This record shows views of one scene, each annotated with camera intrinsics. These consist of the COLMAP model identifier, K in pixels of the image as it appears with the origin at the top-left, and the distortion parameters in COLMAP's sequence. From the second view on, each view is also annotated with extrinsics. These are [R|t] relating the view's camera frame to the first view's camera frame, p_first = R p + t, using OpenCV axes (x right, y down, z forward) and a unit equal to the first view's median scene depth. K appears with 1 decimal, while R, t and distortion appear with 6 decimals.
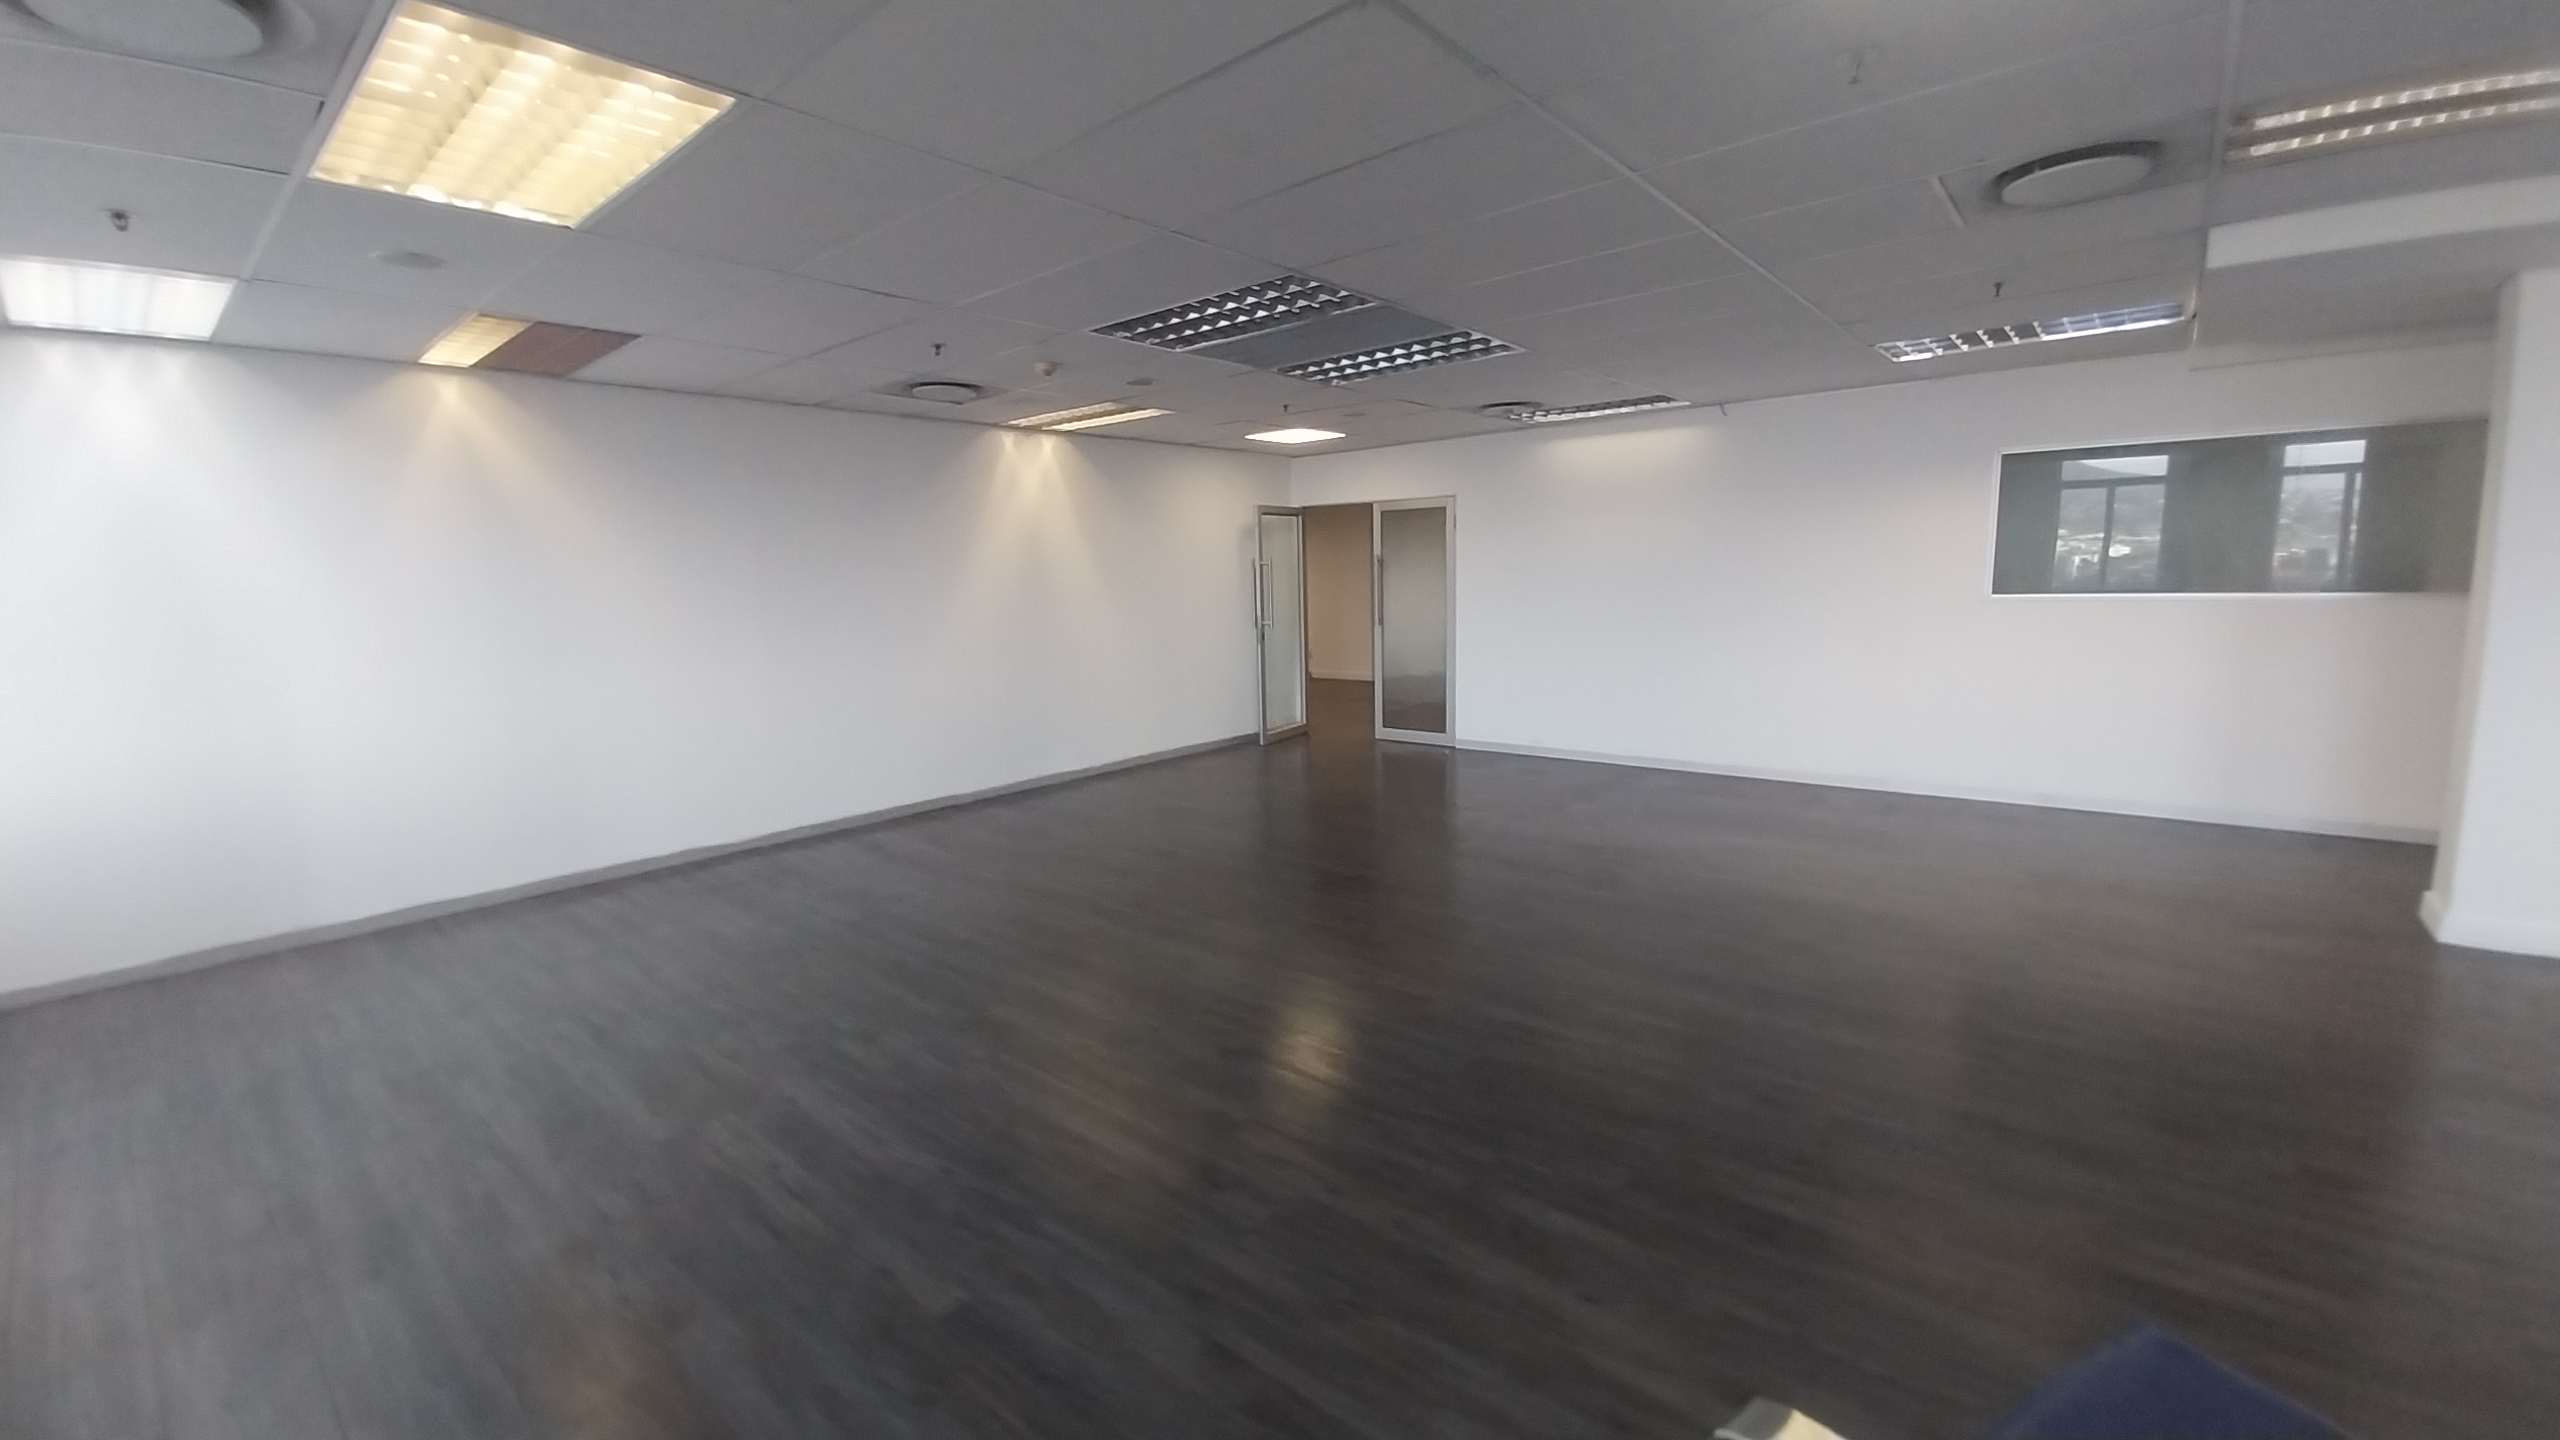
lens RADIAL K [[1024.3, 0, 1280.0], [0, 1024.3, 720.0], [0, 0, 1]] dist [0.001190, -0.004724]
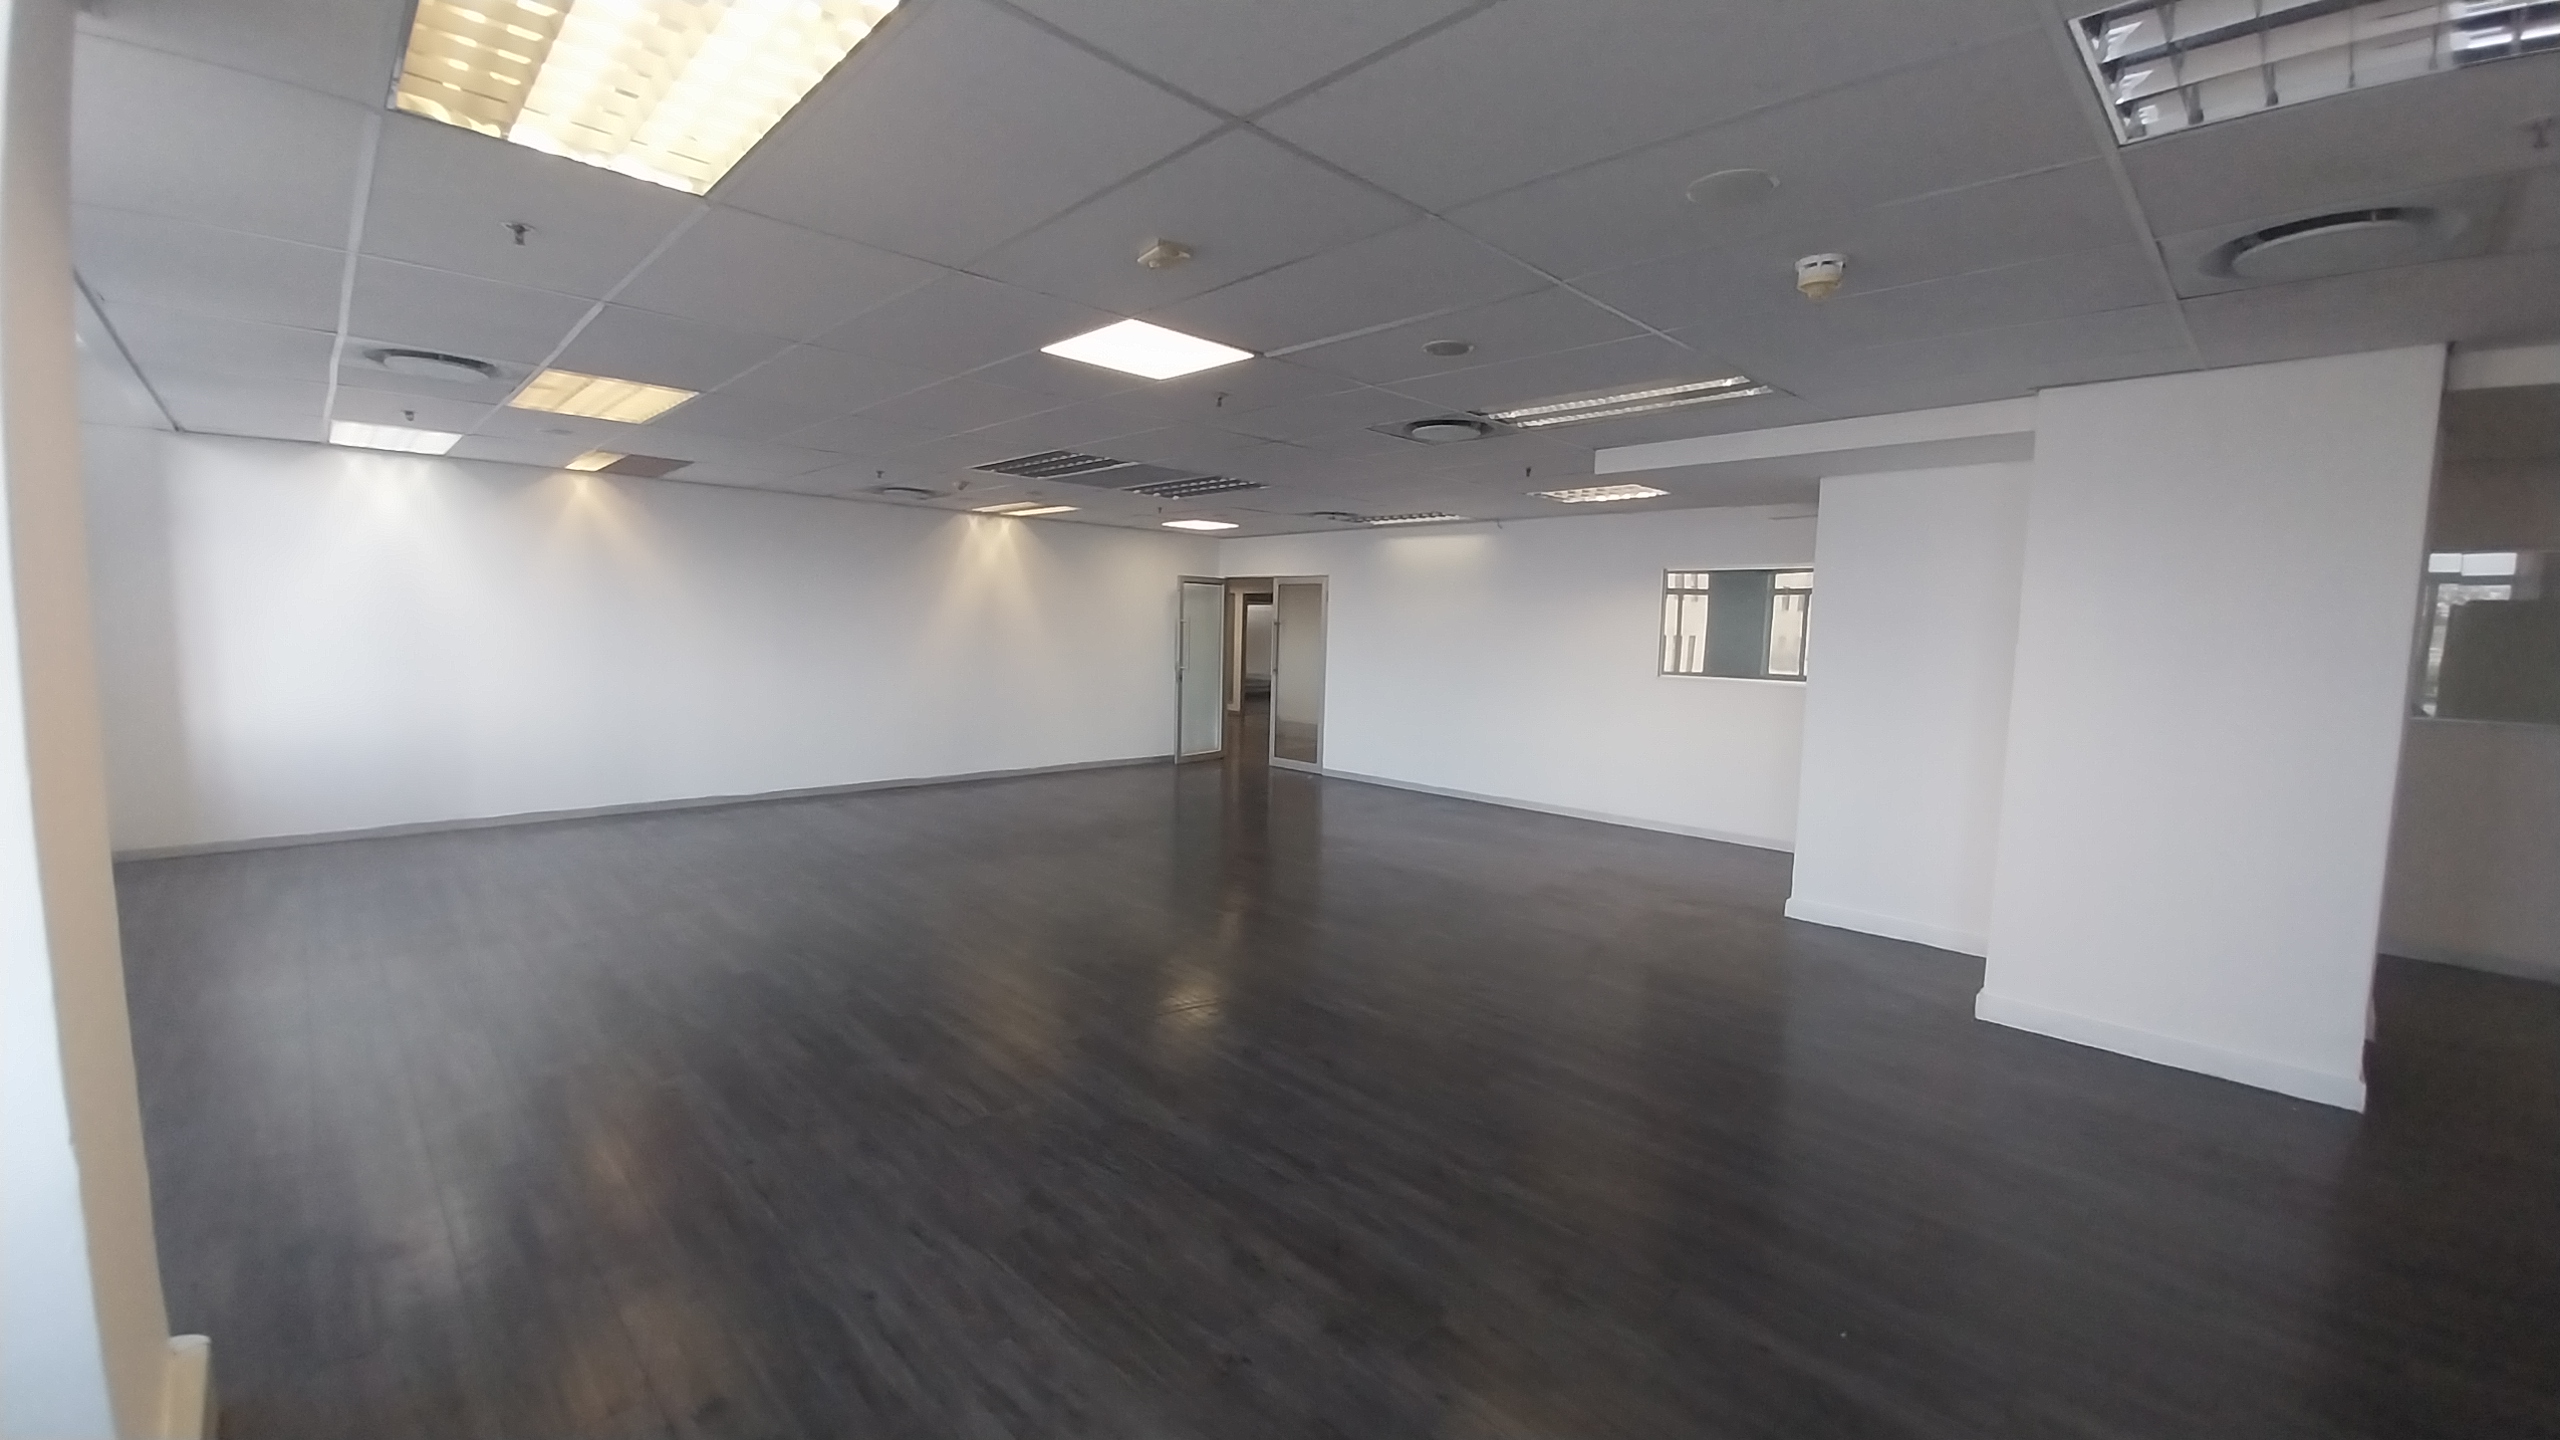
lens RADIAL K [[1012.6, 0, 1281.5], [0, 1012.6, 729.9], [0, 0, 1]] dist [0.000594, 0.000081]
pose [[0.994516, 0.061304, -0.084731, 0.273304], [-0.064589, 0.997241, -0.036577, 0.025670], [0.082255, 0.041849, 0.995732, -0.295223]]
